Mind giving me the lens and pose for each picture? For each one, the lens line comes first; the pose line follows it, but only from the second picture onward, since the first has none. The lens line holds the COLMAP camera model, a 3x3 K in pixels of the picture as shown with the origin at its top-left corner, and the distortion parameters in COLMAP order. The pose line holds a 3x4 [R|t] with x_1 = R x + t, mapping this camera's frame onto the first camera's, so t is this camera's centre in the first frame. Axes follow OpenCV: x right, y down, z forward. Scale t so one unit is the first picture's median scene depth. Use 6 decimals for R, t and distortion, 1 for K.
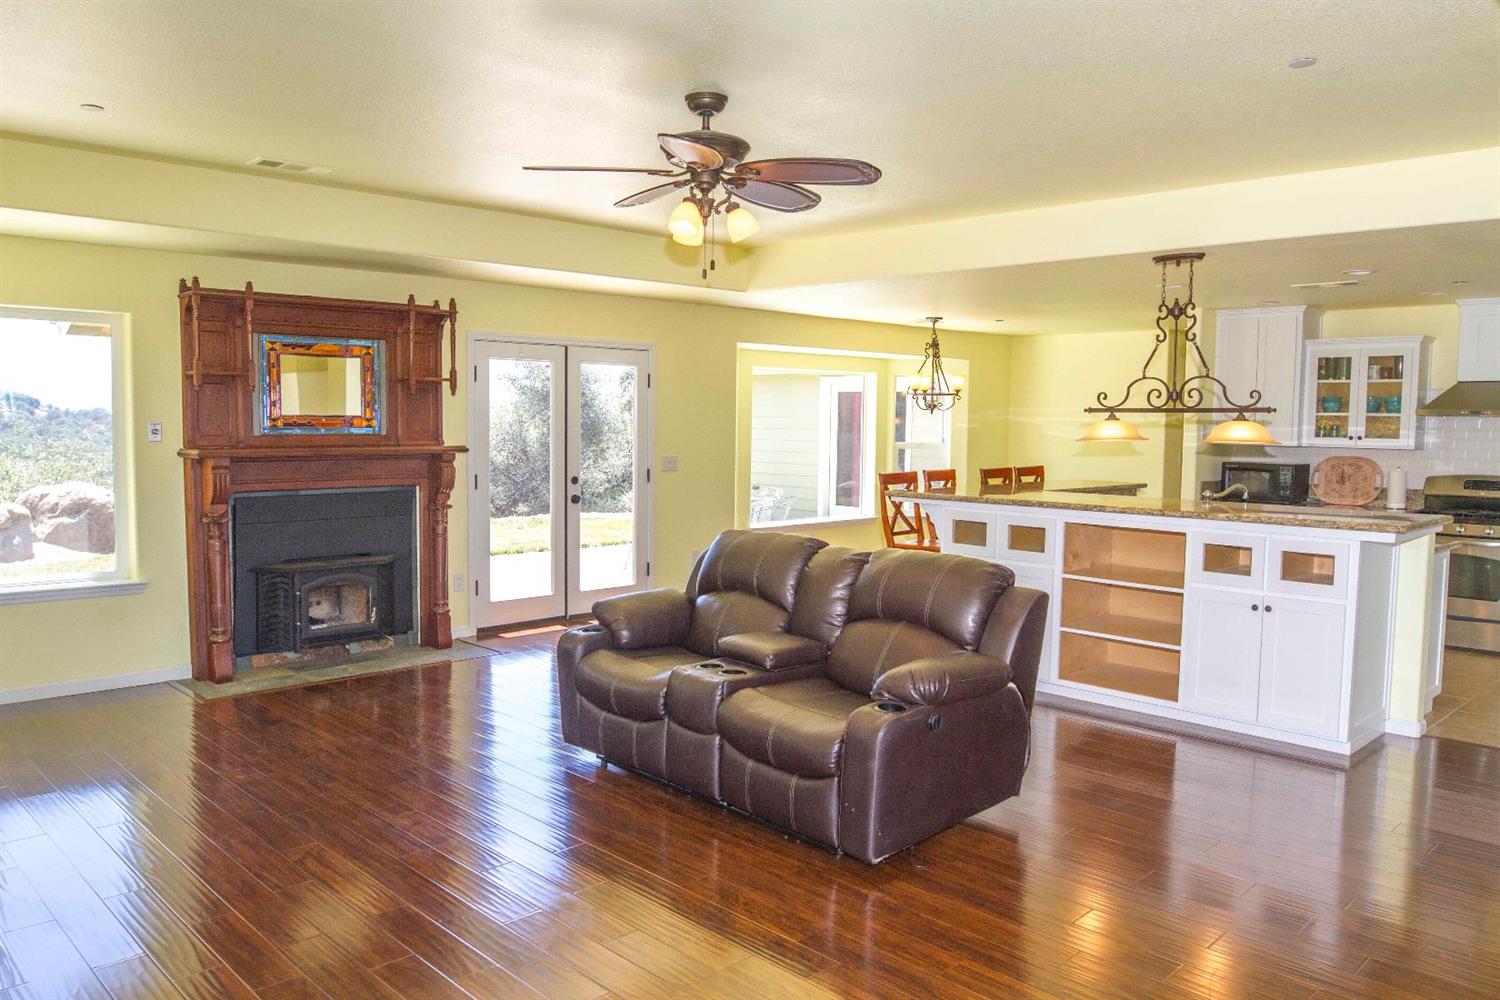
lens RADIAL K [[1113.4, 0, 754.0], [0, 1113.4, 508.0], [0, 0, 1]] dist [-0.039671, 0.014939]
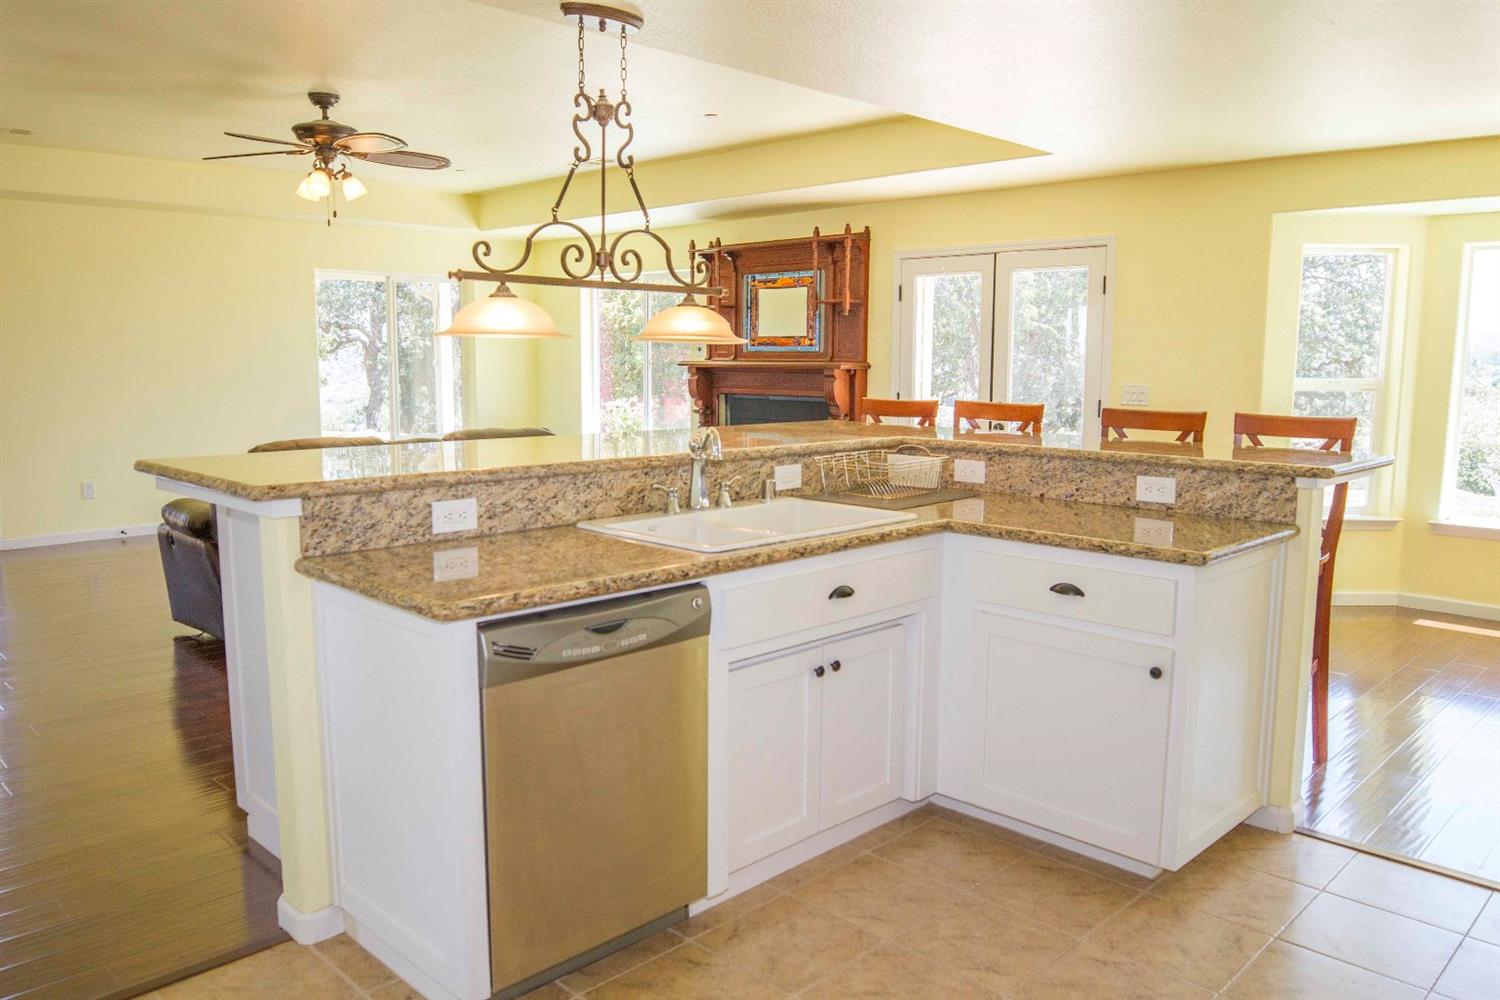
lens RADIAL K [[1113.4, 0, 751.0], [0, 1113.4, 501.7], [0, 0, 1]] dist [-0.039671, 0.014939]
pose [[0.012297, 0.120257, -0.992667, 0.836623], [-0.086162, 0.989177, 0.118767, -0.043894], [0.996205, 0.084069, 0.022525, 0.919234]]
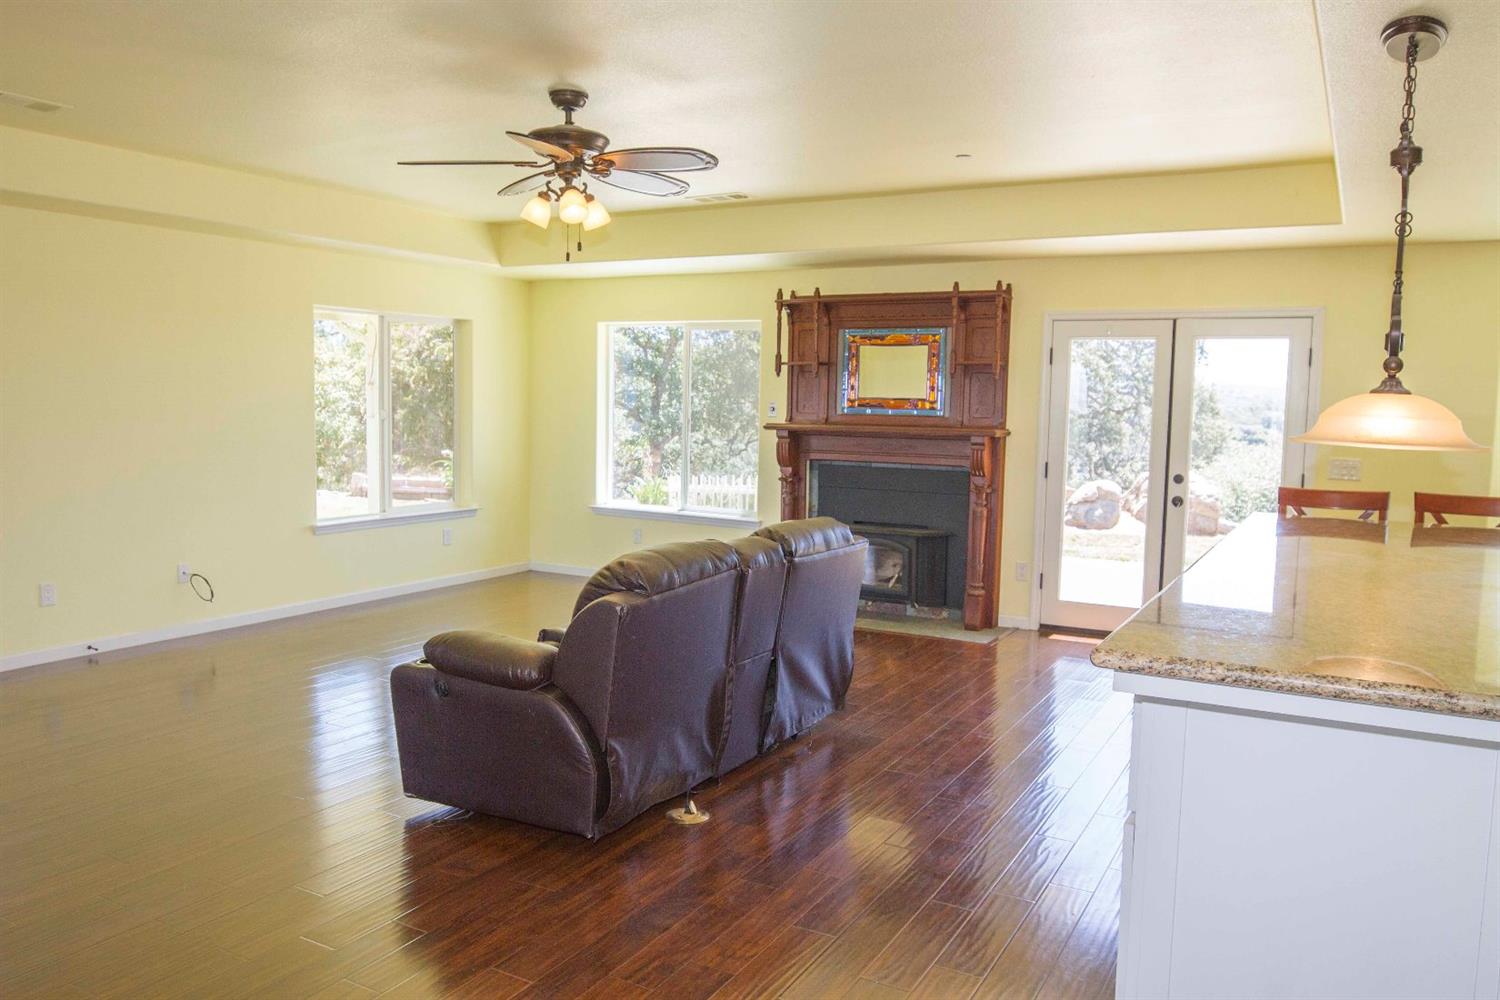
lens RADIAL K [[1113.4, 0, 746.5], [0, 1113.4, 503.6], [0, 0, 1]] dist [-0.039671, 0.014939]
pose [[0.274798, 0.086396, -0.957612, 0.640758], [-0.093963, 0.993601, 0.062679, -0.032622], [0.956900, 0.072756, 0.281158, 0.528059]]
